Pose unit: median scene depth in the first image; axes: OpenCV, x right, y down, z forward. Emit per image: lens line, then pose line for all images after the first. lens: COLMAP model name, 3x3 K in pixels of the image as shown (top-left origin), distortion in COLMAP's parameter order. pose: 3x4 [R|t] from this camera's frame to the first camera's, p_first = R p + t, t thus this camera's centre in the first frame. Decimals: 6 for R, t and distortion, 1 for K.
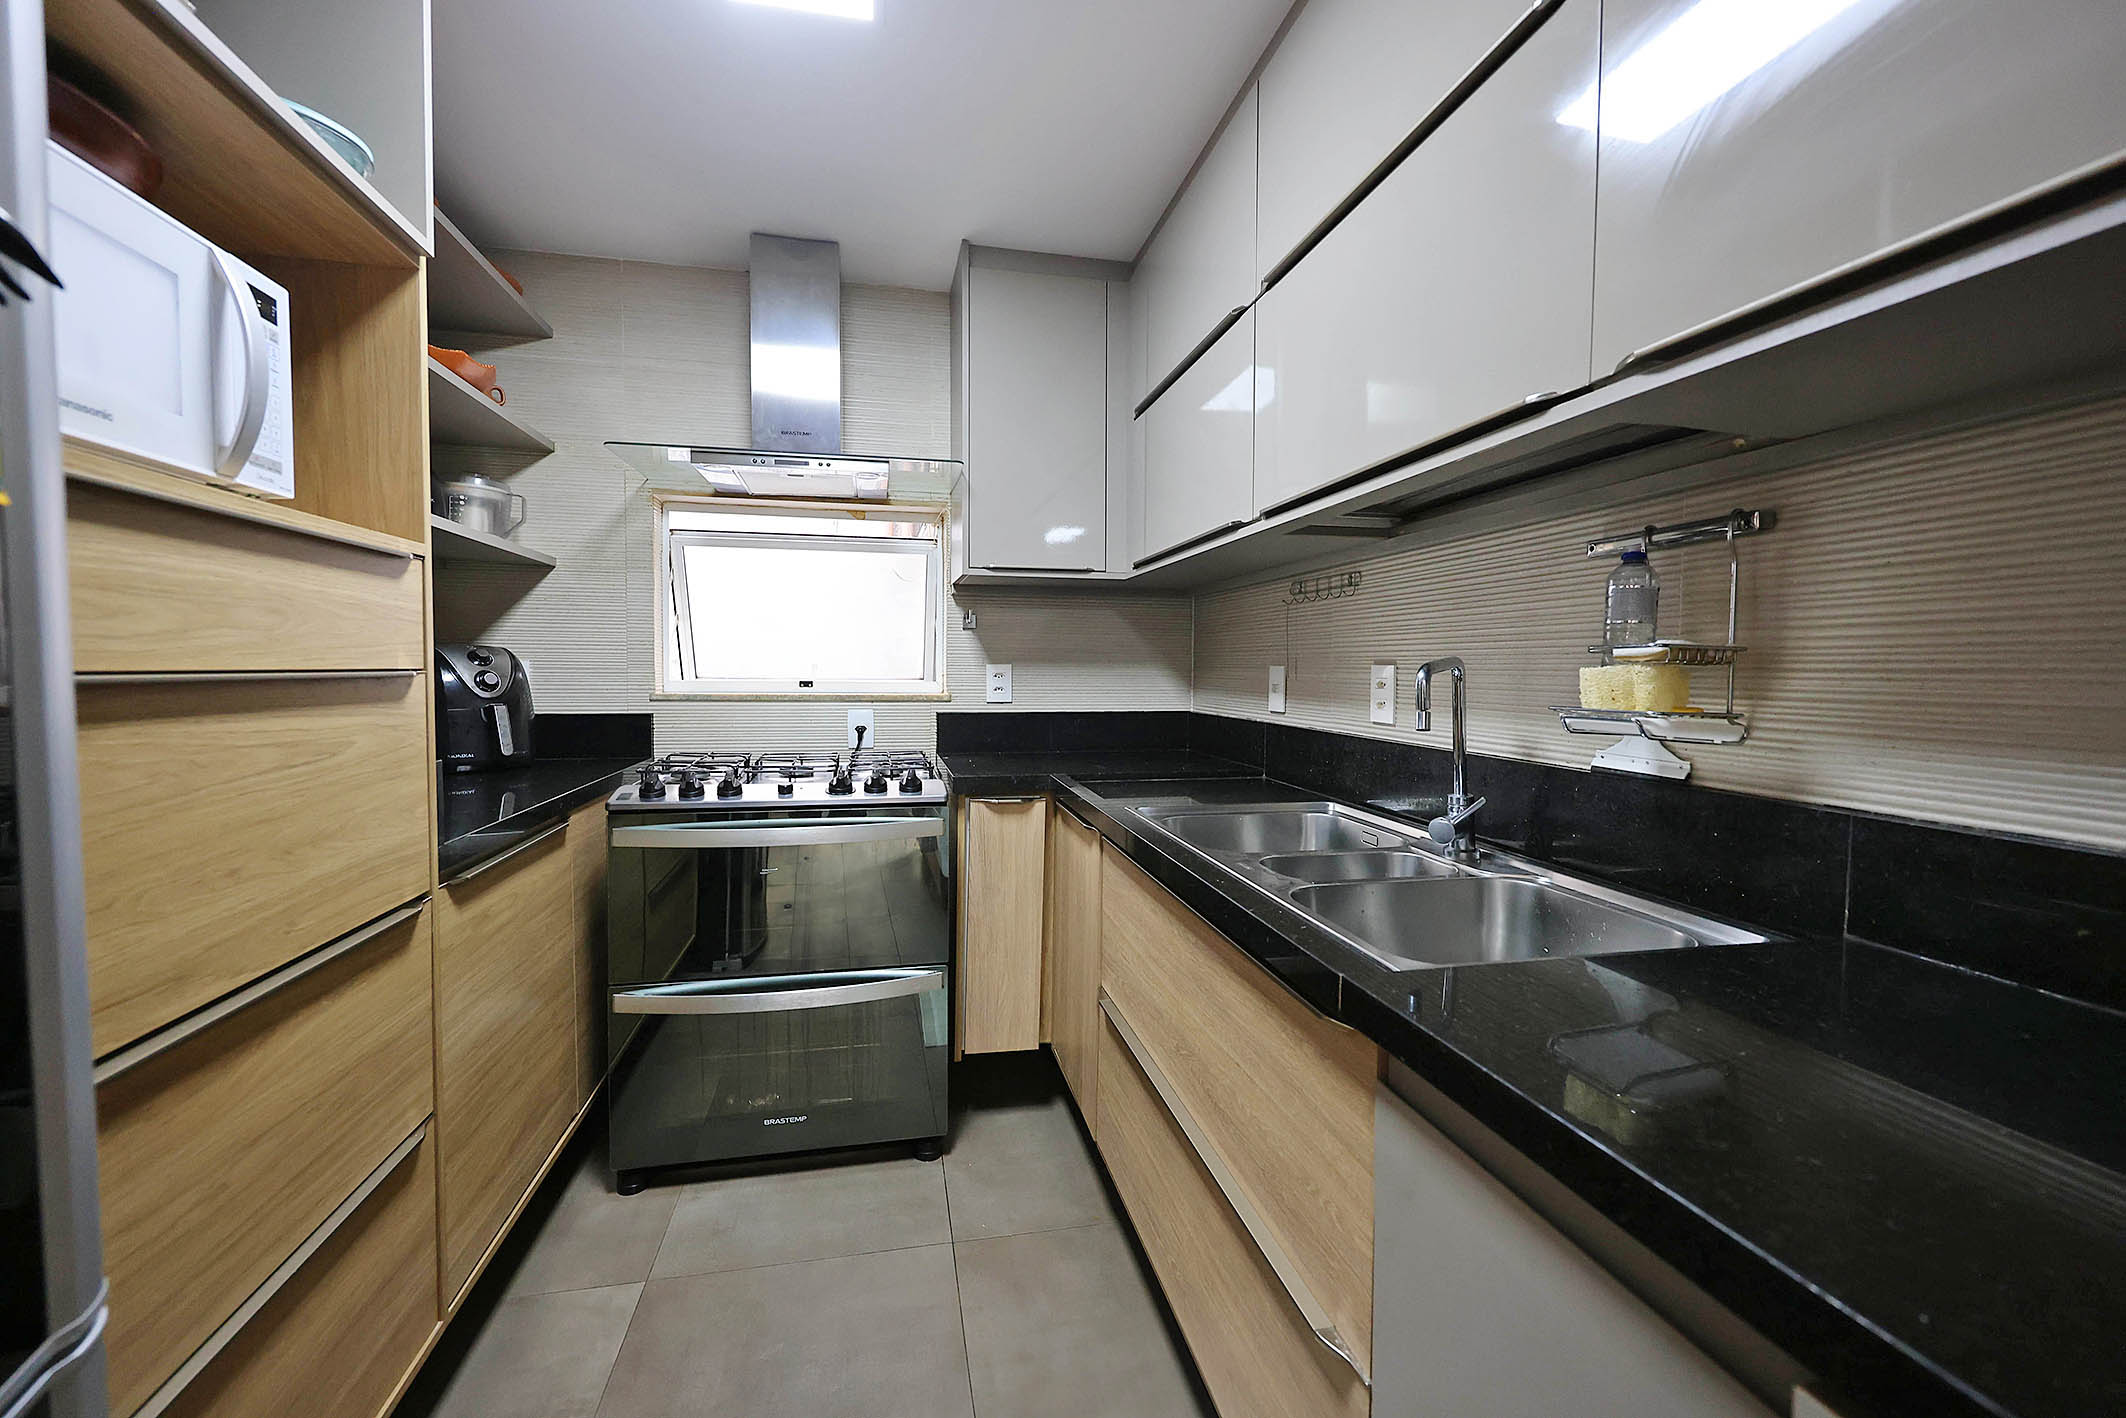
lens RADIAL K [[845.8, 0, 1060.8], [0, 845.8, 699.0], [0, 0, 1]] dist [0.003025, 0.000201]
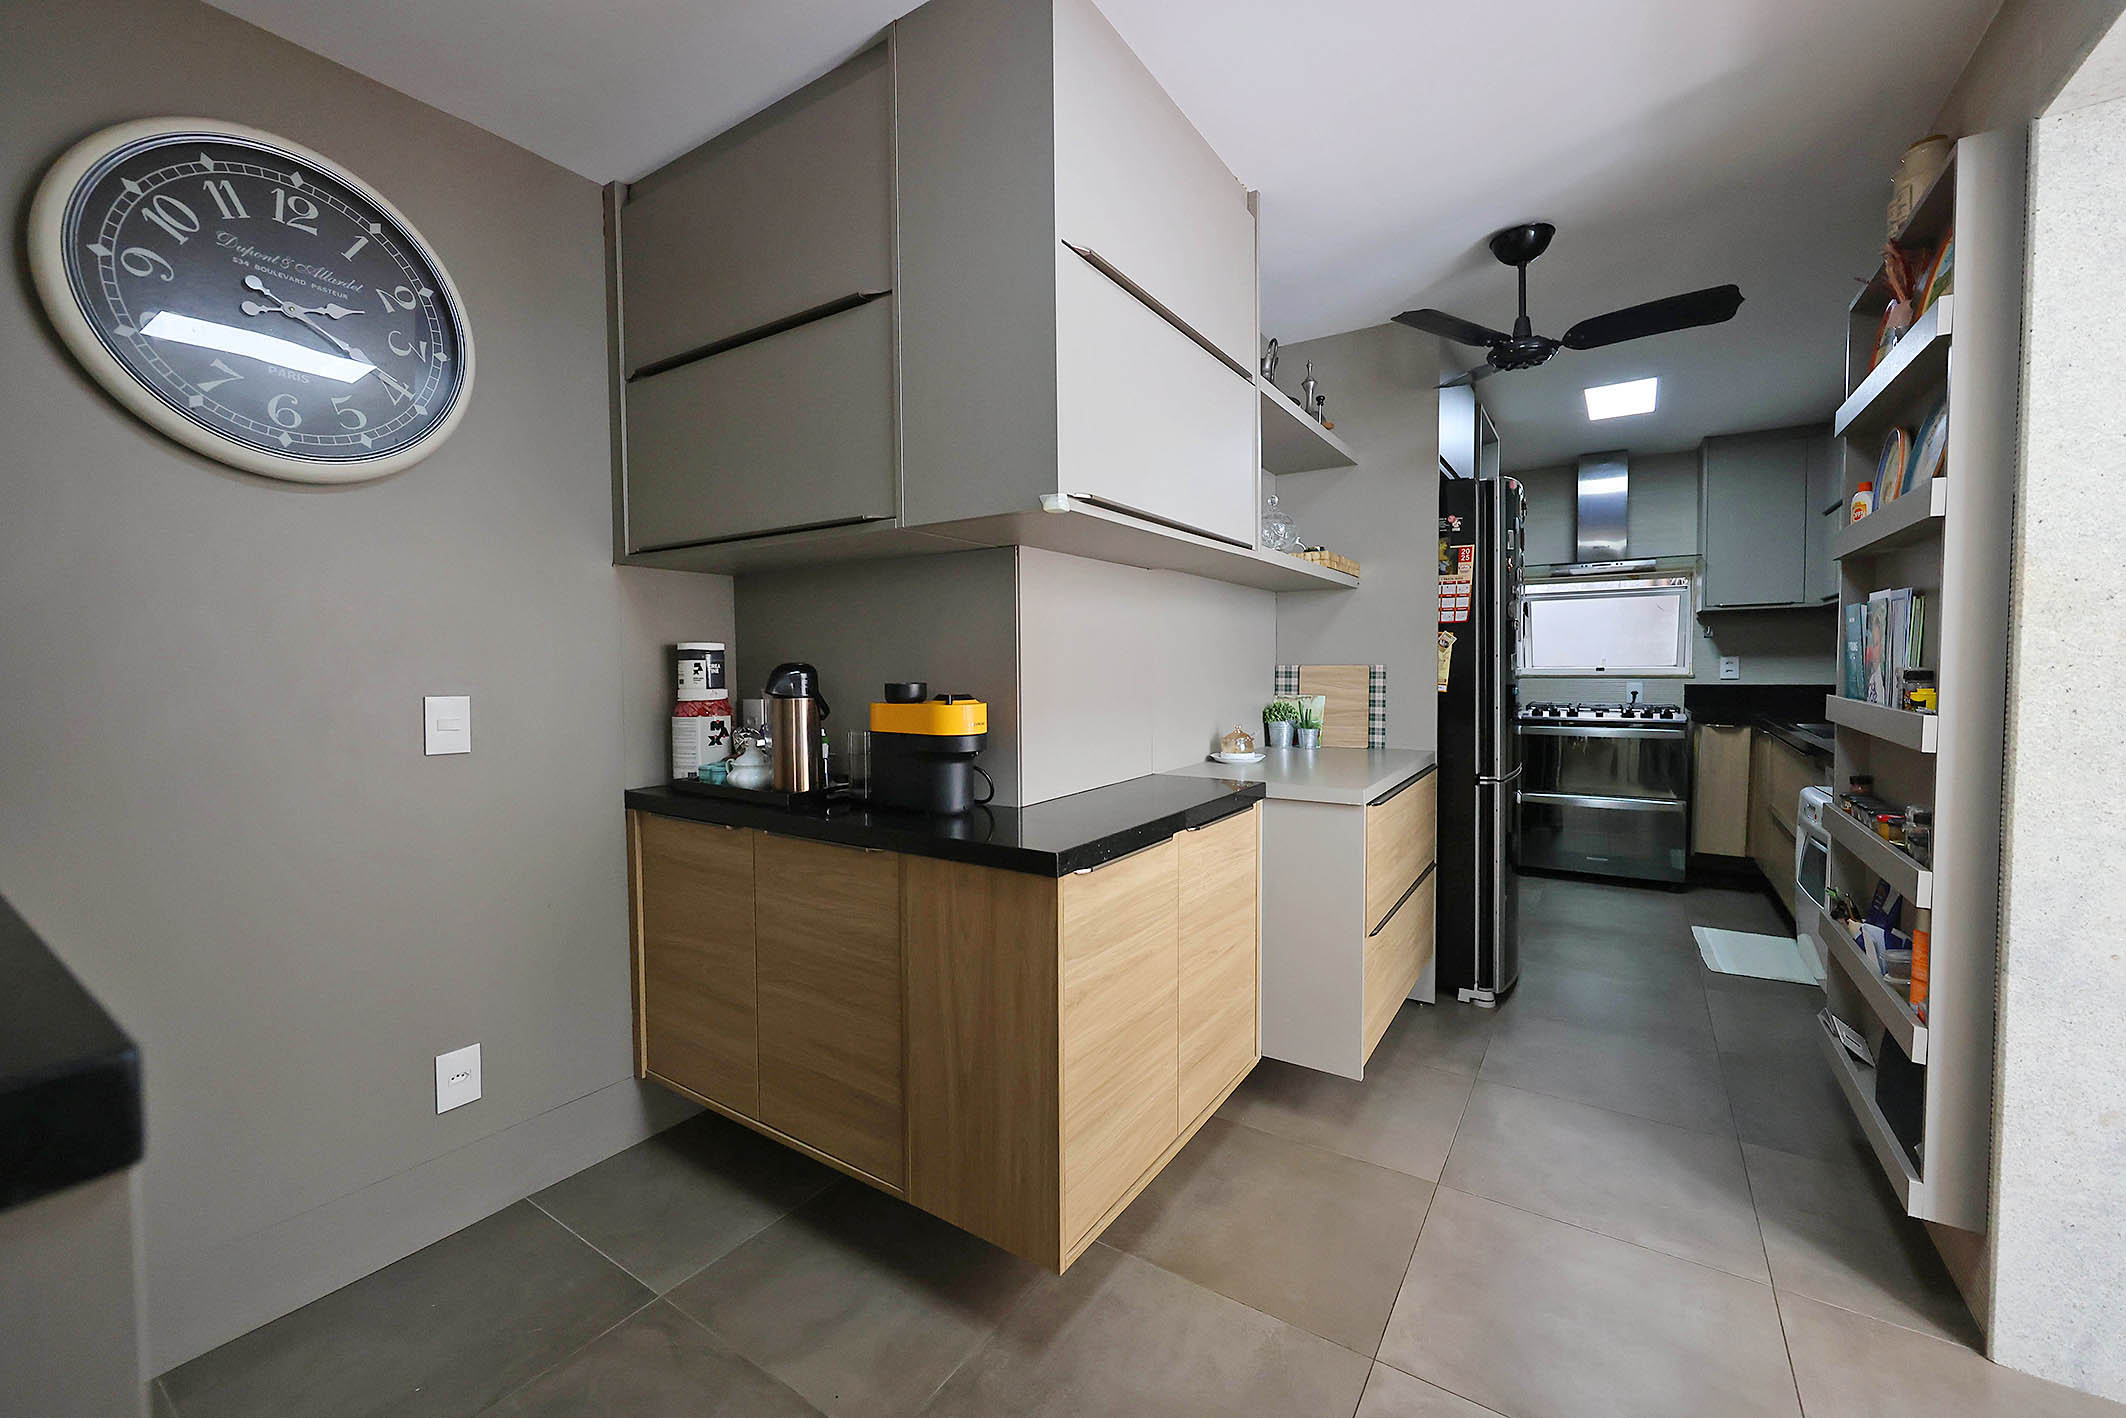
lens RADIAL K [[845.8, 0, 1060.8], [0, 845.8, 699.0], [0, 0, 1]] dist [0.003025, 0.000201]
pose [[0.698377, 0.014630, -0.715580, 0.235290], [-0.007869, 0.999888, 0.012762, 0.037720], [0.715687, -0.003282, 0.698414, -1.311768]]
